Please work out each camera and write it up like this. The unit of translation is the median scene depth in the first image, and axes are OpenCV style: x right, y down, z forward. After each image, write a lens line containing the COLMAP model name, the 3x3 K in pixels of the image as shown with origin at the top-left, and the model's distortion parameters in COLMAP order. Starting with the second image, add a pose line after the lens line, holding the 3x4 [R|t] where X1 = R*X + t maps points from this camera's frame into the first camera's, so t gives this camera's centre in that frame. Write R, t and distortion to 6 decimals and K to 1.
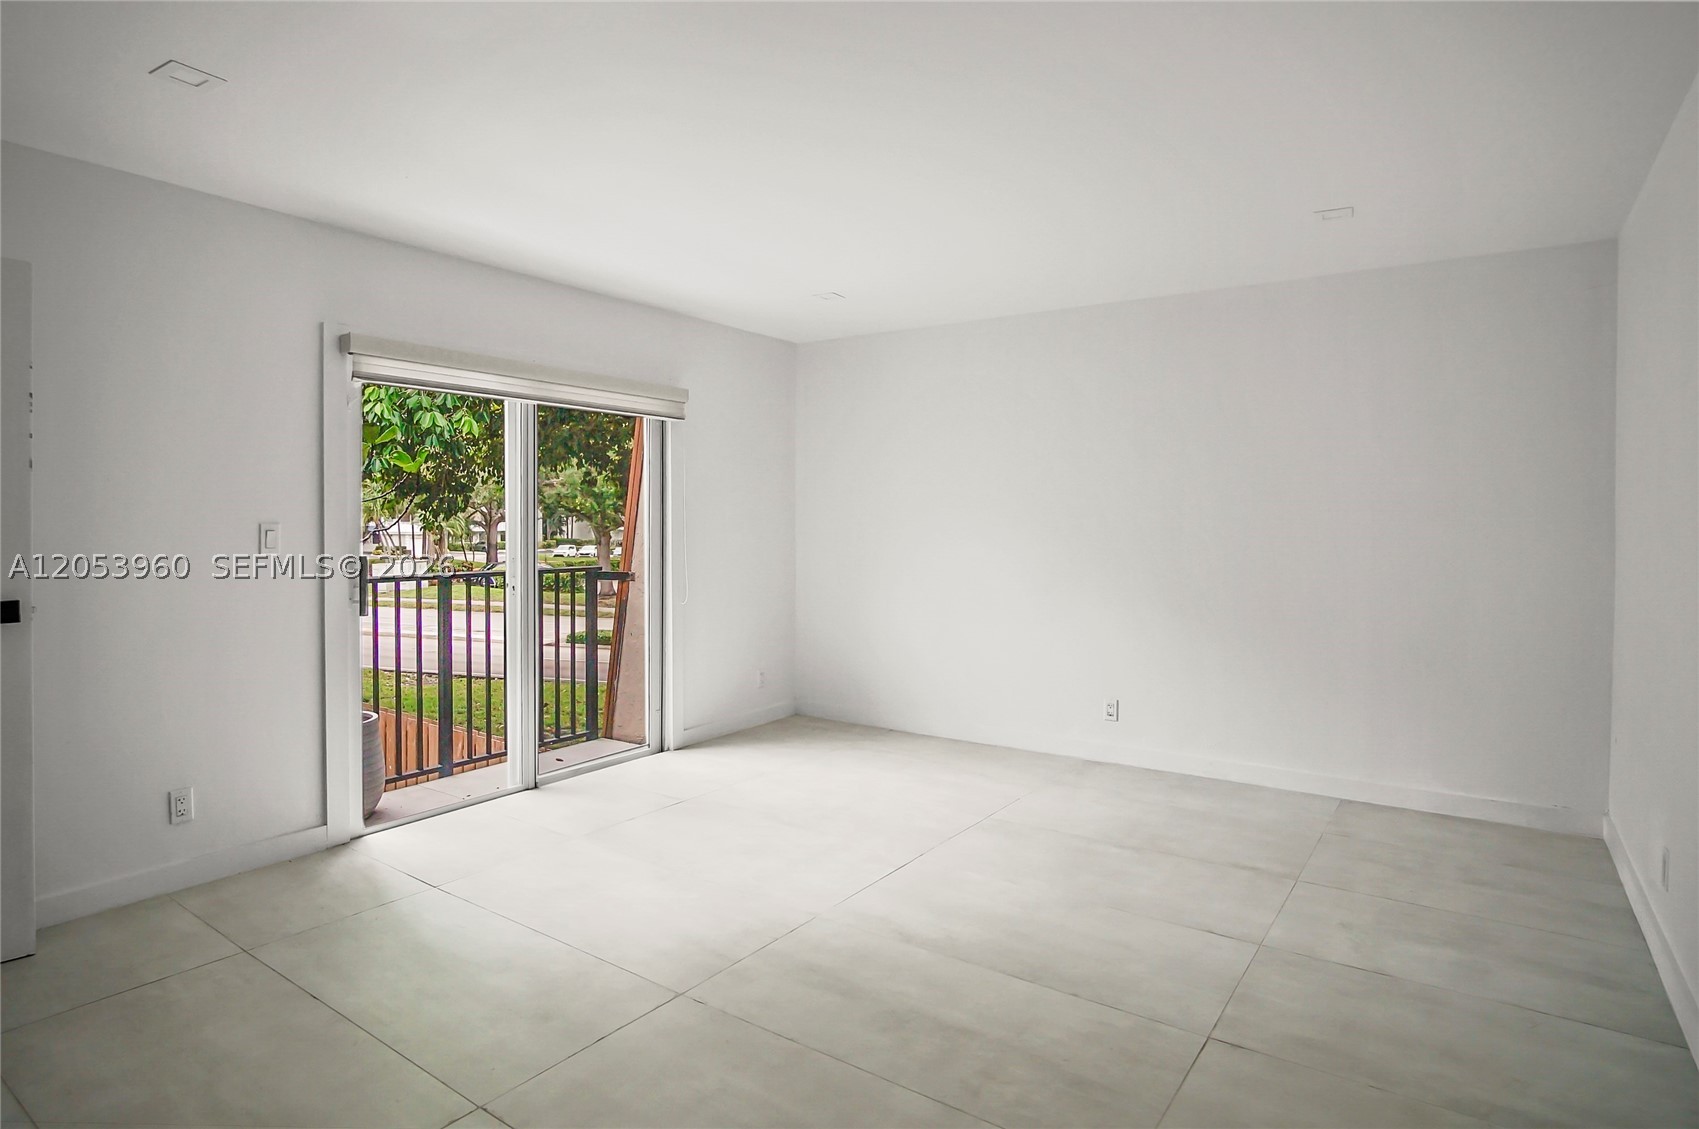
lens RADIAL K [[931.5, 0, 863.6], [0, 931.5, 557.8], [0, 0, 1]] dist [-0.021143, 0.004772]
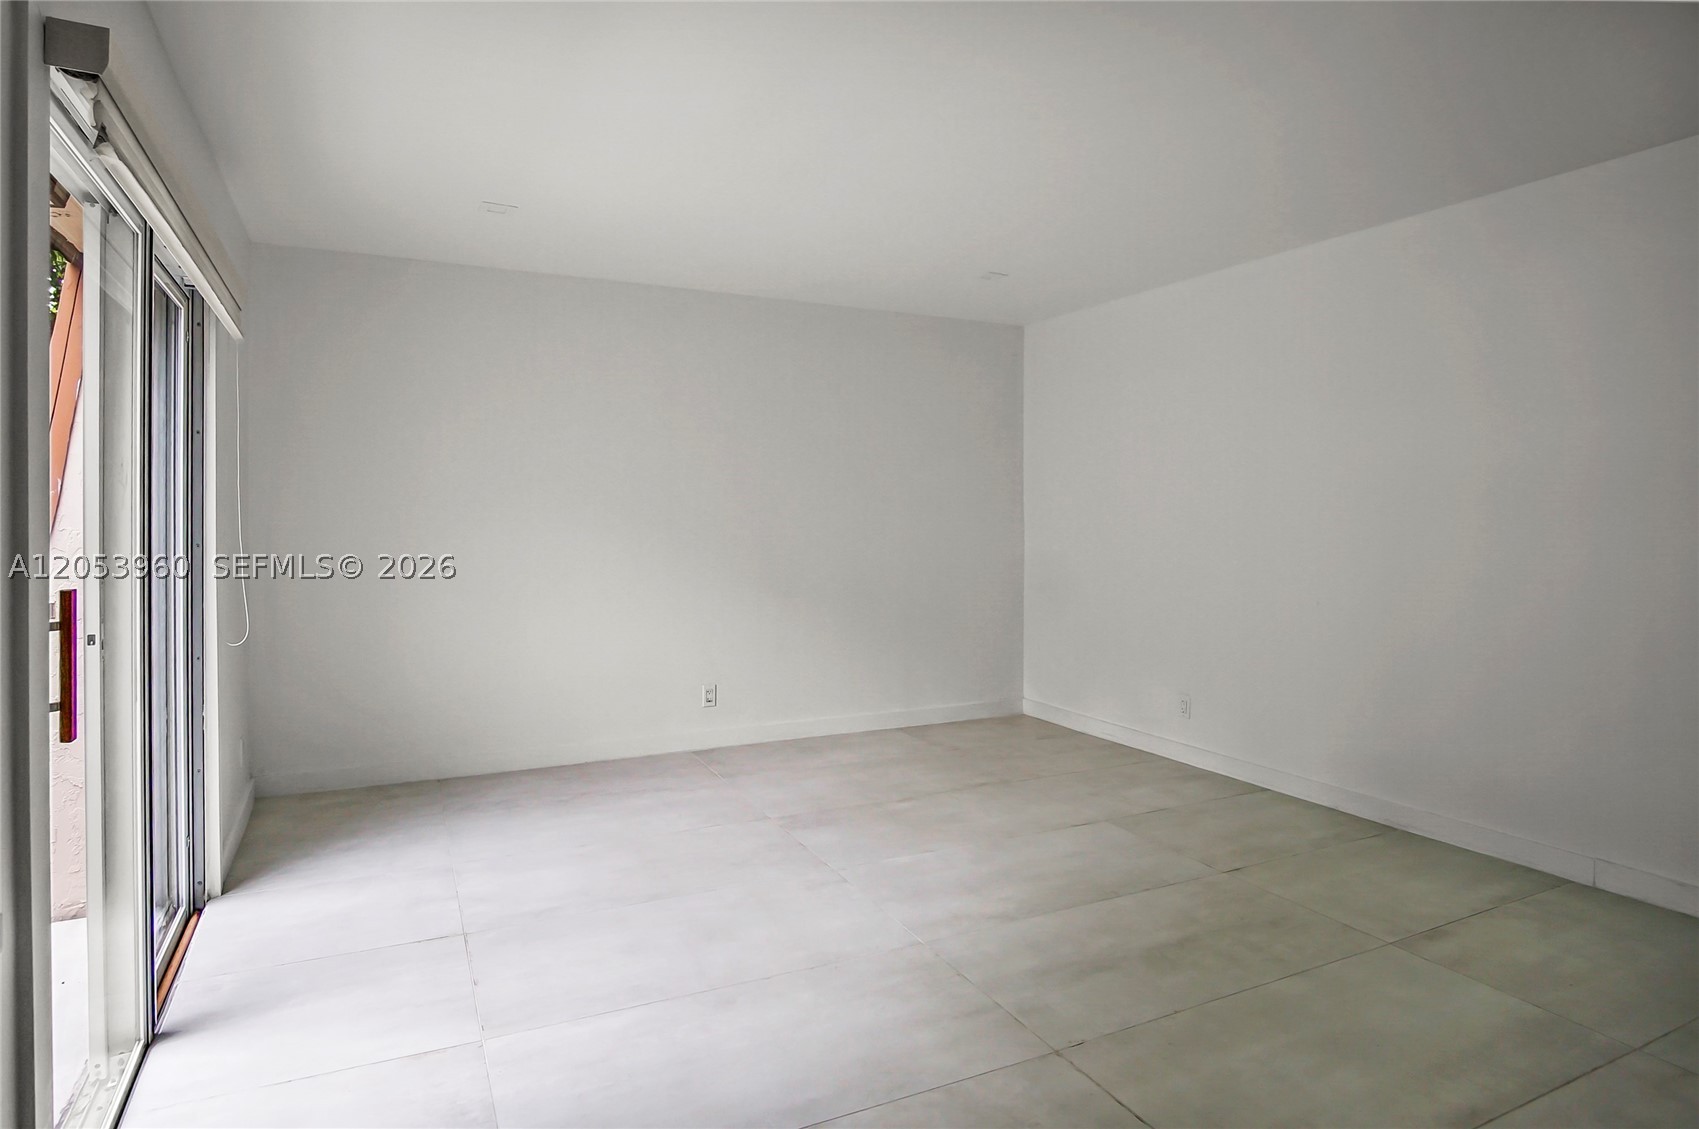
lens RADIAL K [[931.5, 0, 849.9], [0, 931.5, 515.4], [0, 0, 1]] dist [-0.021143, 0.004772]
pose [[0.491485, -0.008000, 0.870849, -0.906695], [0.036246, 0.999279, -0.011276, -0.024102], [-0.870131, 0.037107, 0.491421, 0.627987]]
